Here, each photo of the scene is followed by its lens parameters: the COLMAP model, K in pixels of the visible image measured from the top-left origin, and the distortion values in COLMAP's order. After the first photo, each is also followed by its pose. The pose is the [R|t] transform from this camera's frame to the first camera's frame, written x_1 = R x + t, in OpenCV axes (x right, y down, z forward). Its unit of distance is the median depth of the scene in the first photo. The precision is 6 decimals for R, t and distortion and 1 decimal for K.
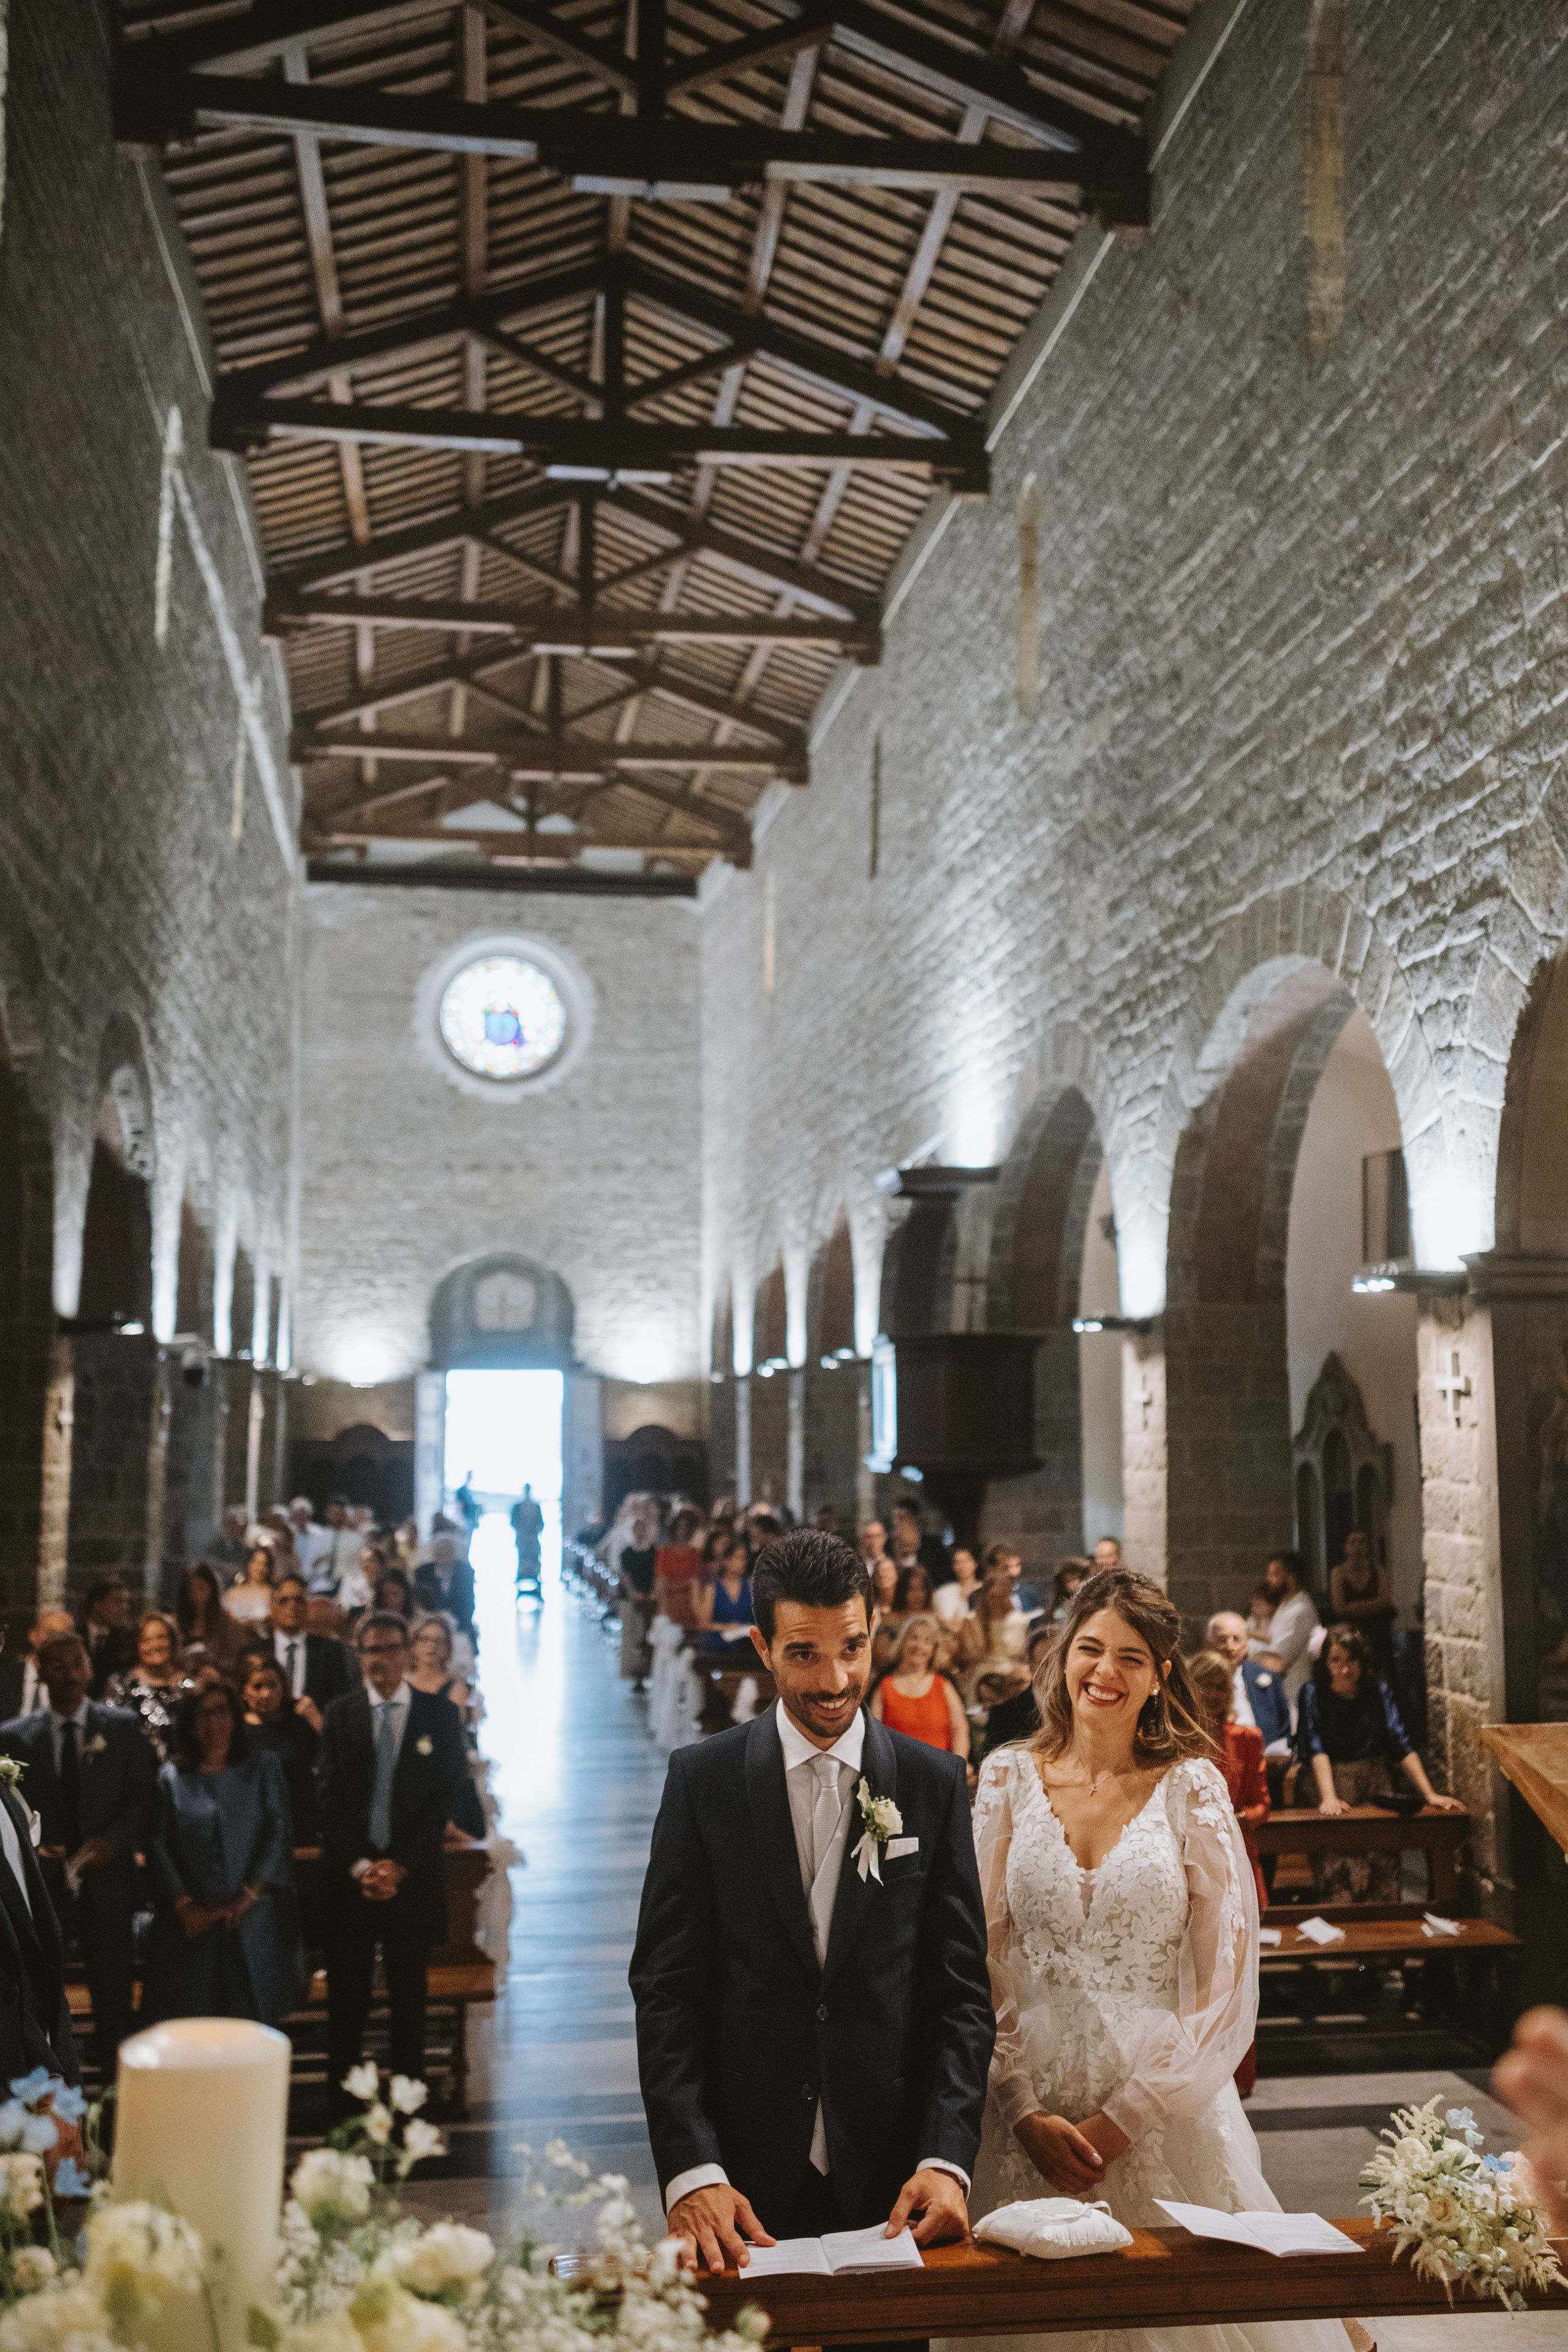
lens RADIAL K [[2277.1, 0, 774.8], [0, 2277.1, 1163.2], [0, 0, 1]] dist [0.003373, 0.021331]
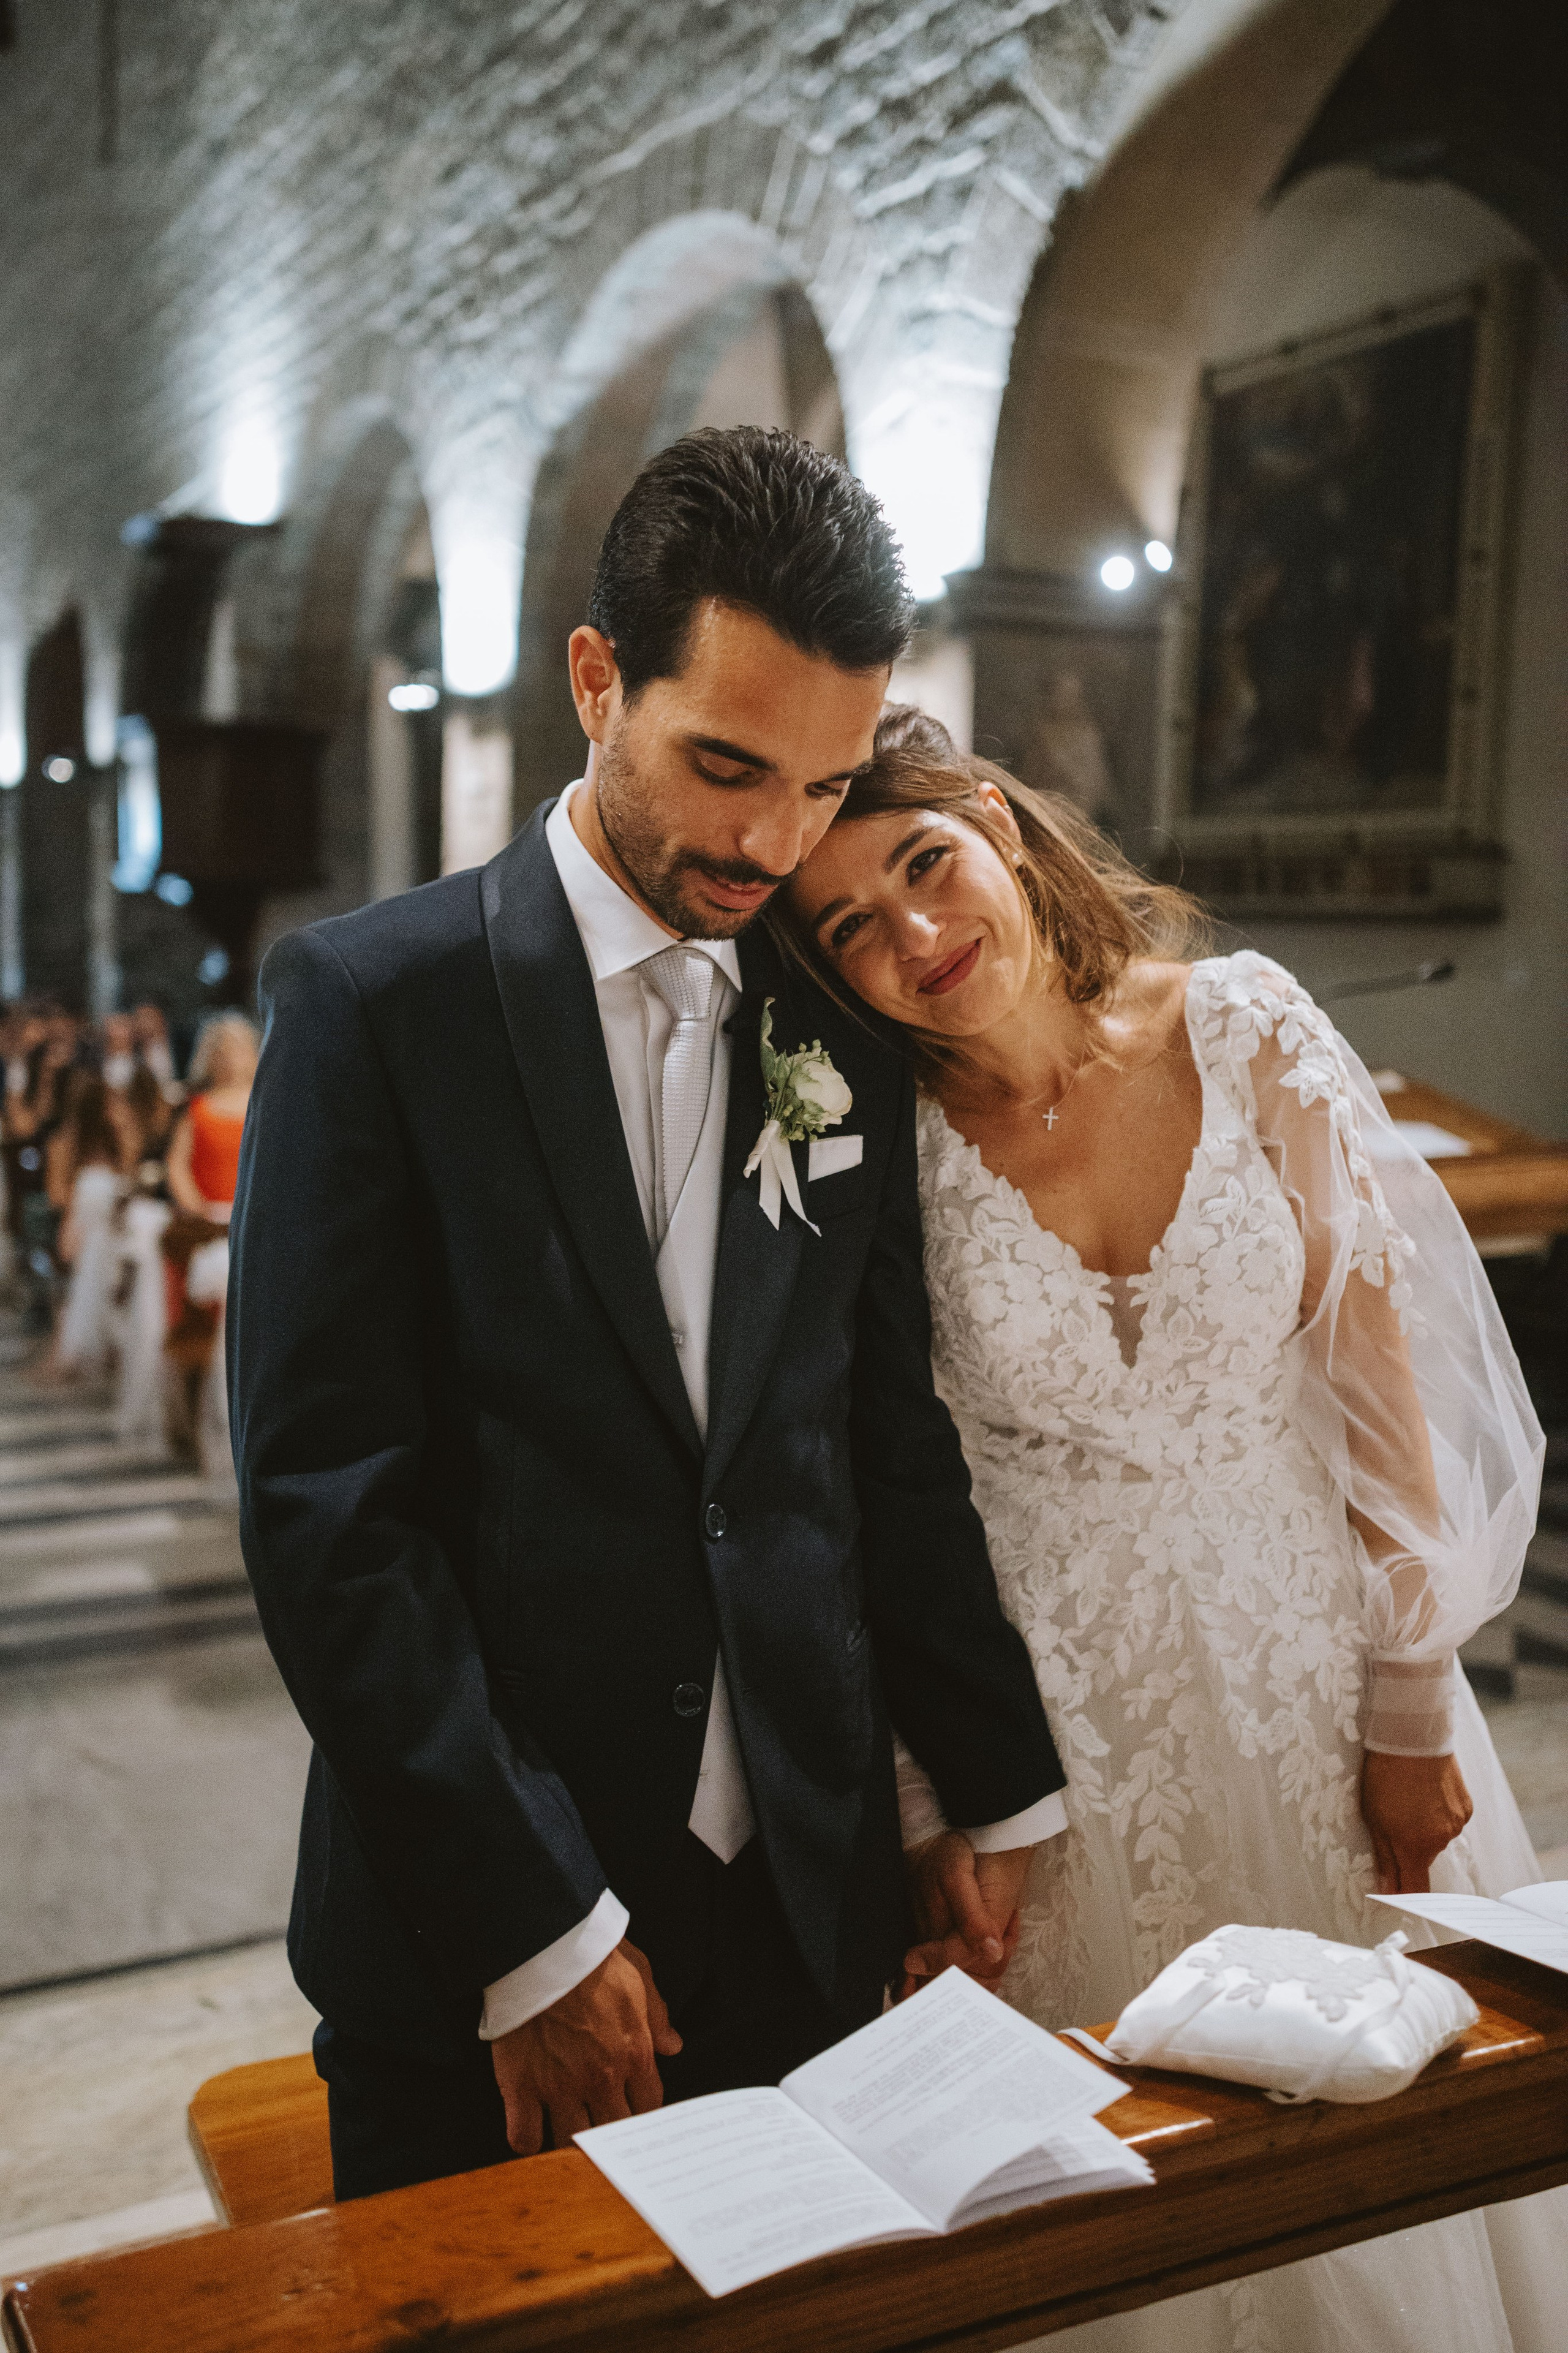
lens RADIAL K [[2277.9, 0, 774.8], [0, 2277.9, 1163.7], [0, 0, 1]] dist [0.003373, 0.021331]
pose [[0.940700, -0.018148, 0.338754, -0.022956], [-0.057311, 0.975714, 0.211419, 0.055409], [-0.334364, -0.218296, 0.916814, 0.161917]]
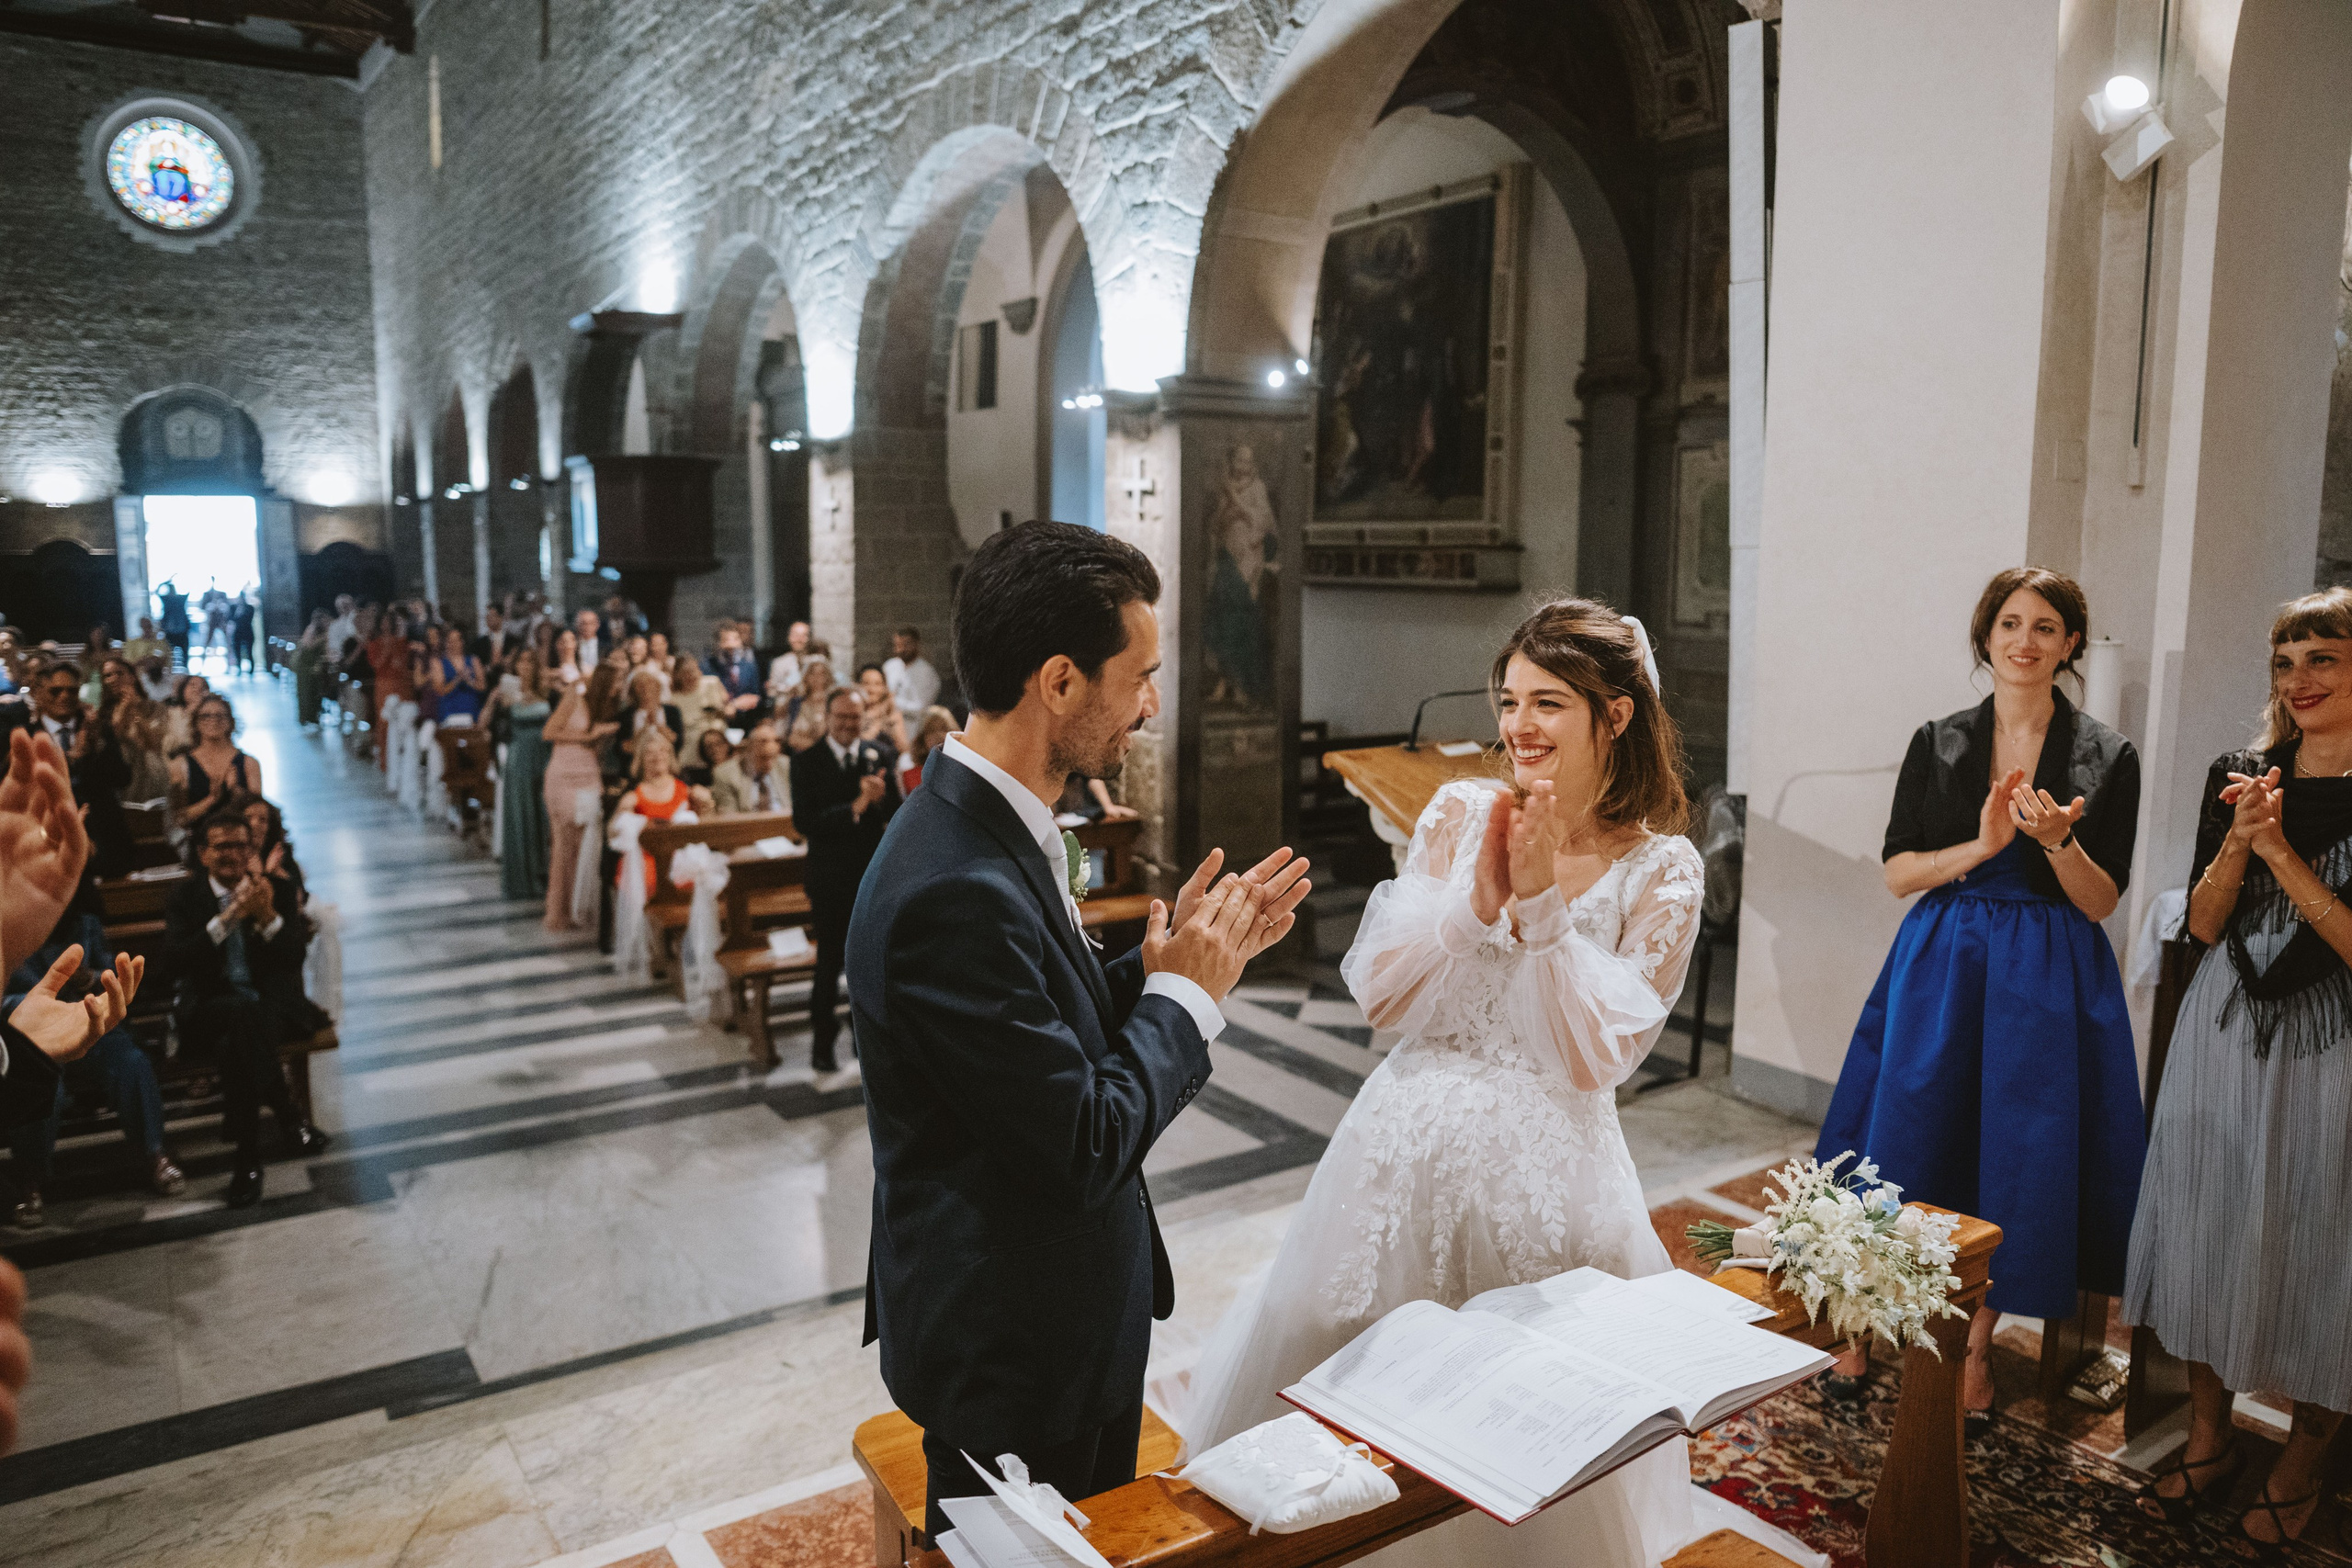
lens RADIAL K [[1596.9, 0, 1181.0], [0, 1596.9, 785.6], [0, 0, 1]] dist [-0.060797, 0.008814]
pose [[0.898439, -0.057557, 0.435310, -0.050204], [-0.055624, 0.968467, 0.242854, 0.031417], [-0.435561, -0.242403, 0.866906, 0.143853]]
